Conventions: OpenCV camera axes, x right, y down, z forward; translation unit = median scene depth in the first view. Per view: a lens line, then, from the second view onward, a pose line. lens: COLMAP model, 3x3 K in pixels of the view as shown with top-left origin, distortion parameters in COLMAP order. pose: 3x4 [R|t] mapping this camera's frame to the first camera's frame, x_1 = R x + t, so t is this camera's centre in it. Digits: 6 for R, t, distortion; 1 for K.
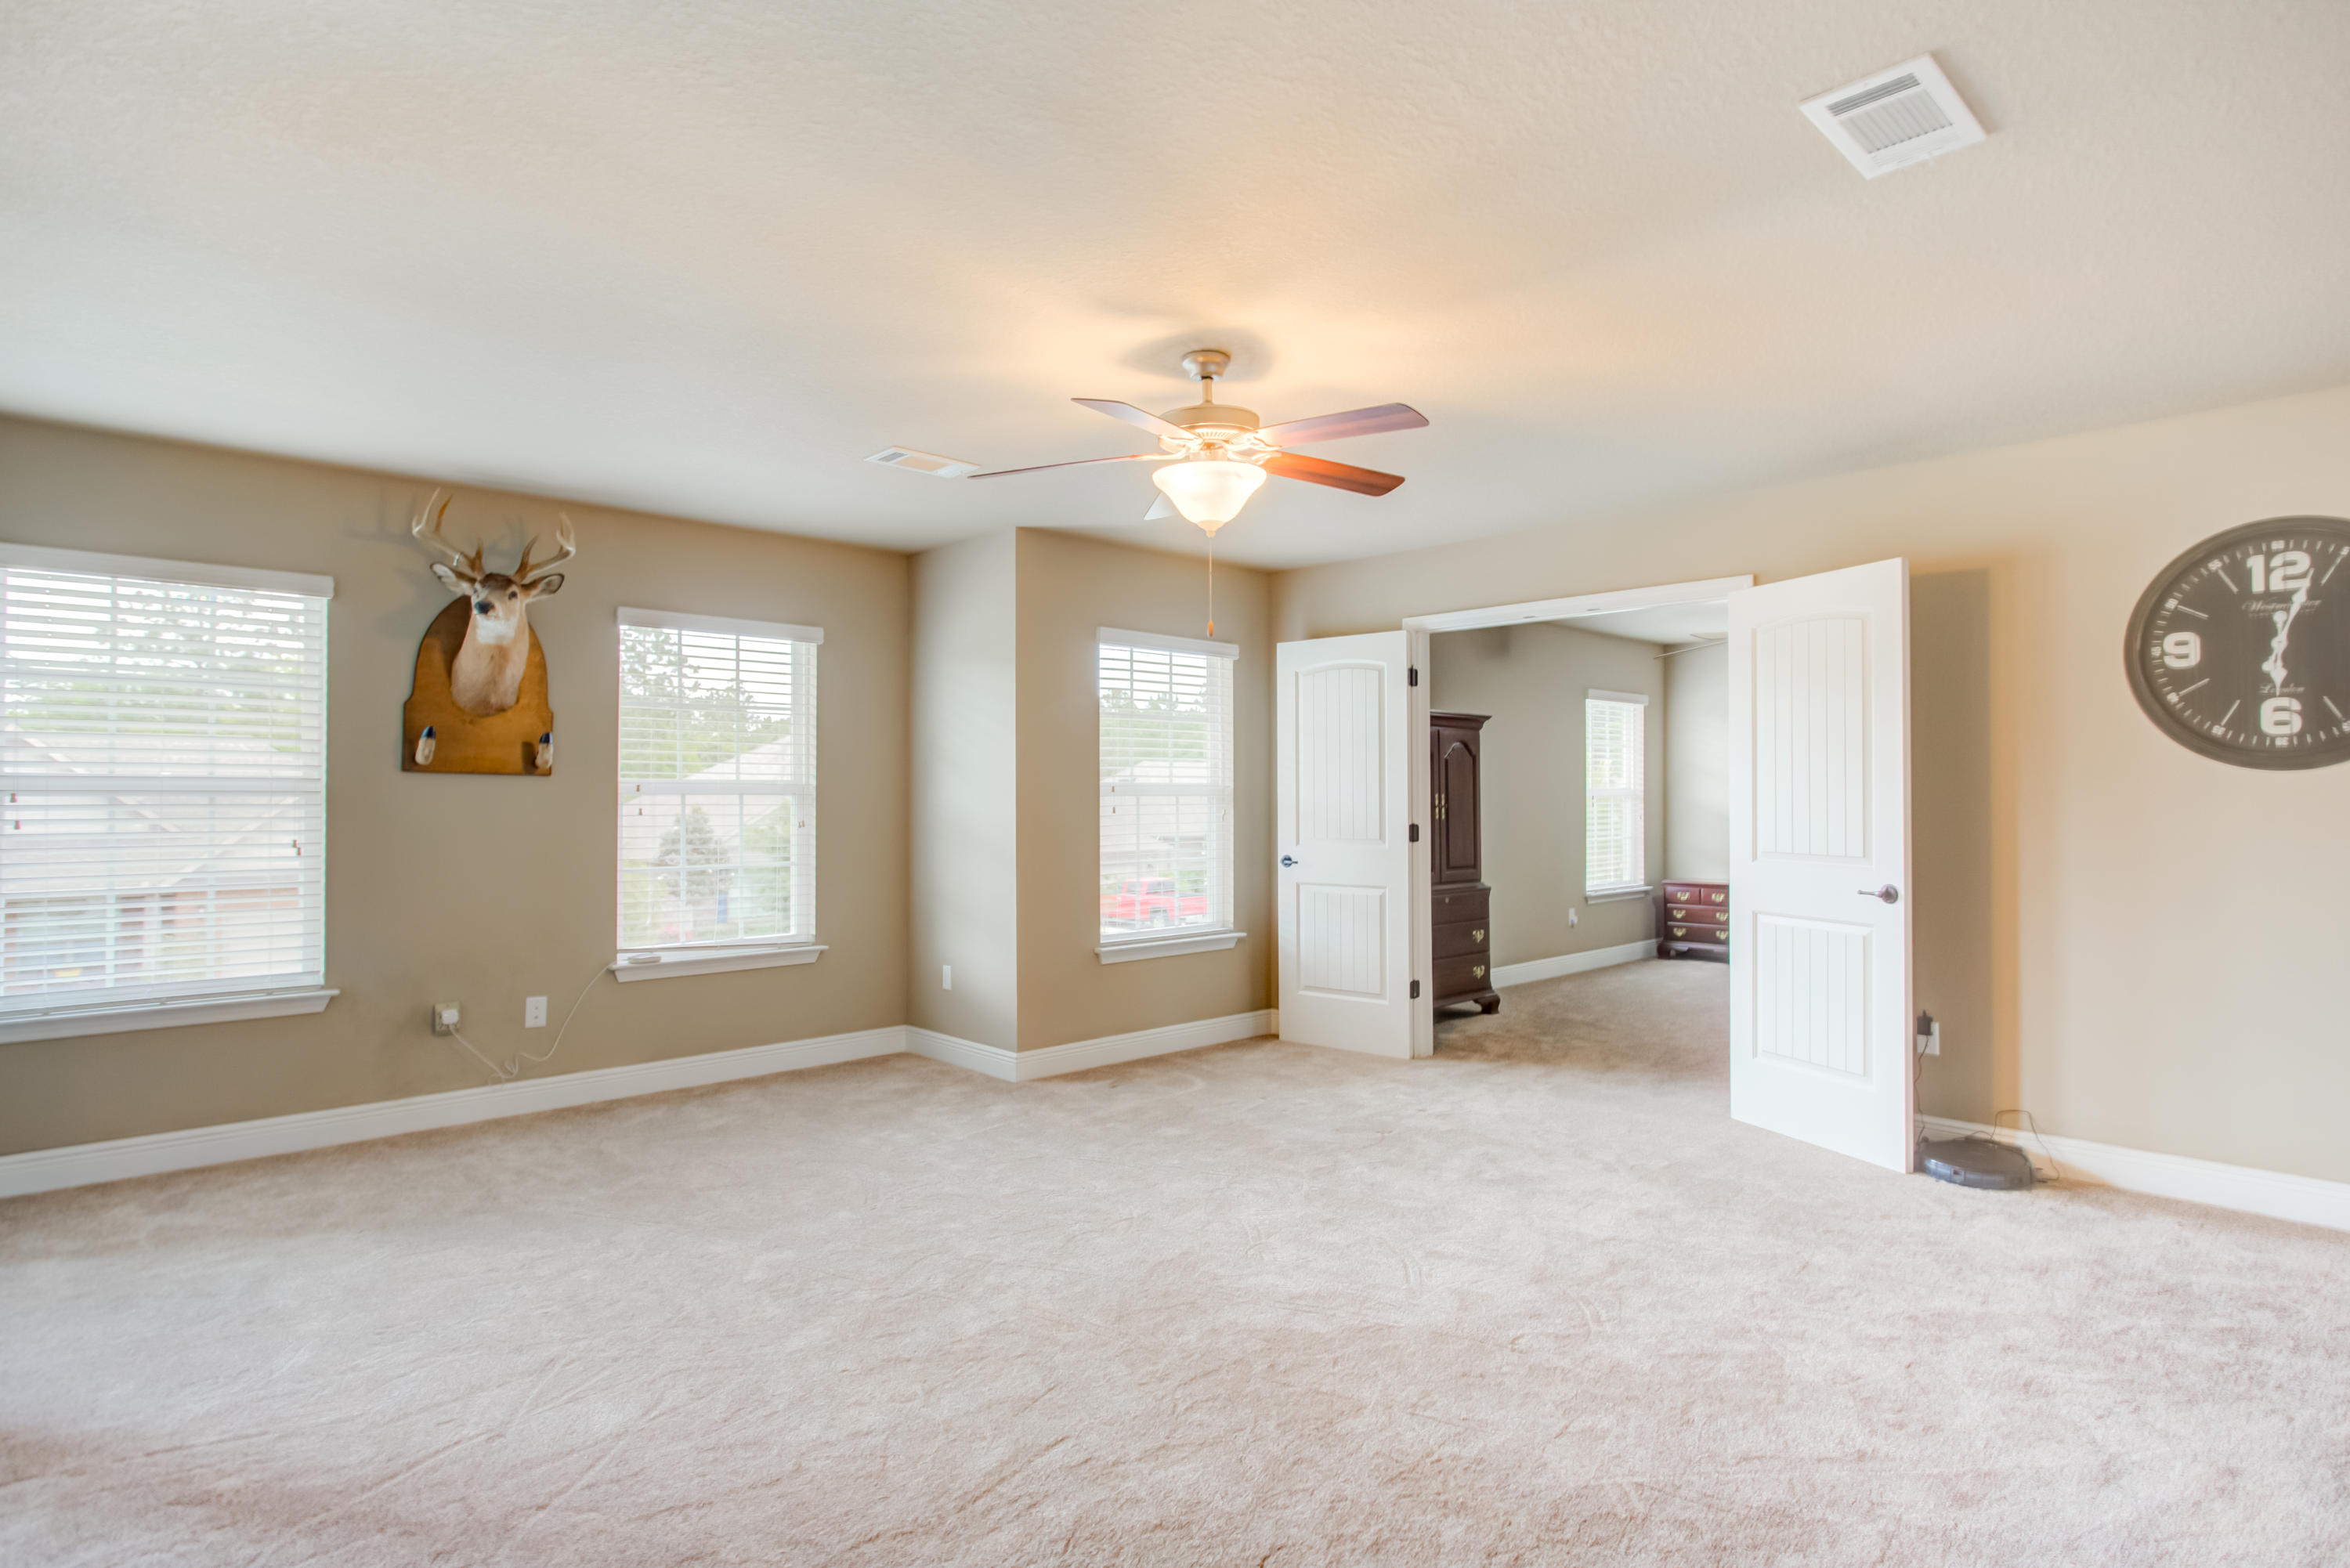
lens RADIAL K [[1240.4, 0, 1175.0], [0, 1240.4, 784.0], [0, 0, 1]] dist [0.117685, 0.000212]
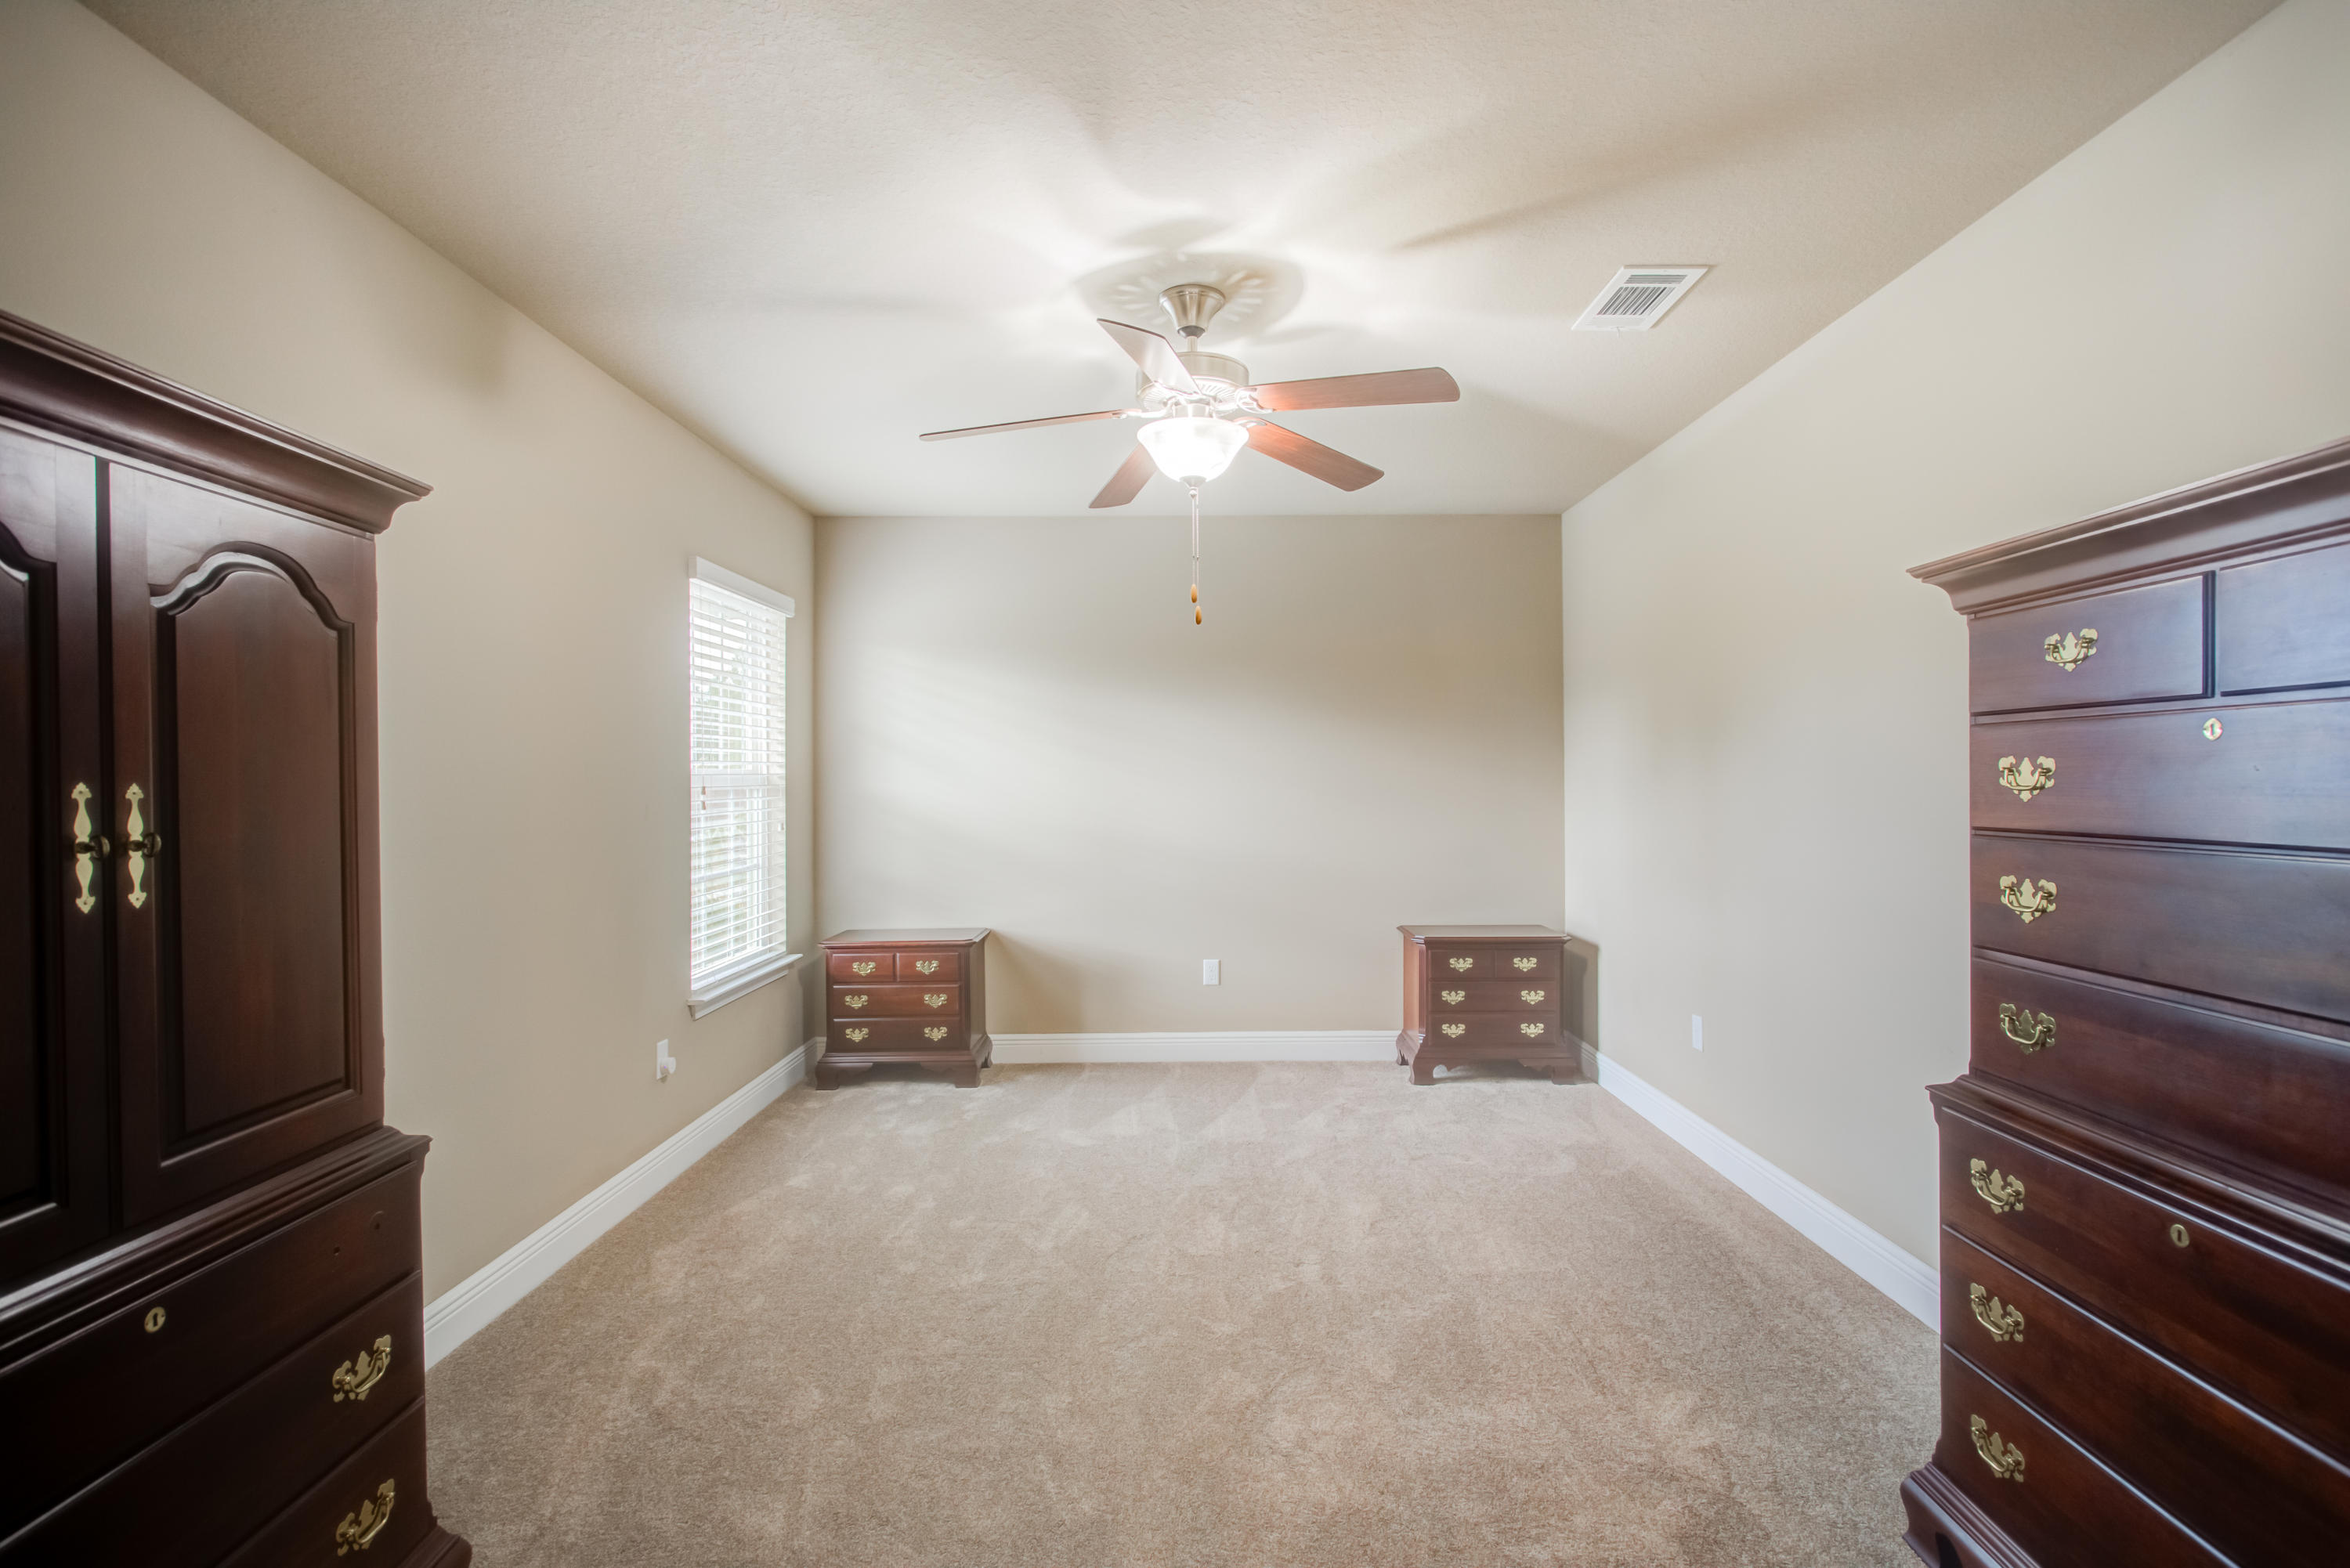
lens RADIAL K [[1096.4, 0, 1175.0], [0, 1096.4, 784.0], [0, 0, 1]] dist [0.000019, 0.000021]
pose [[0.687743, -0.009855, 0.725888, 0.156419], [0.000061, 0.999909, 0.013518, 0.004182], [-0.725955, -0.009252, 0.687680, 0.587242]]
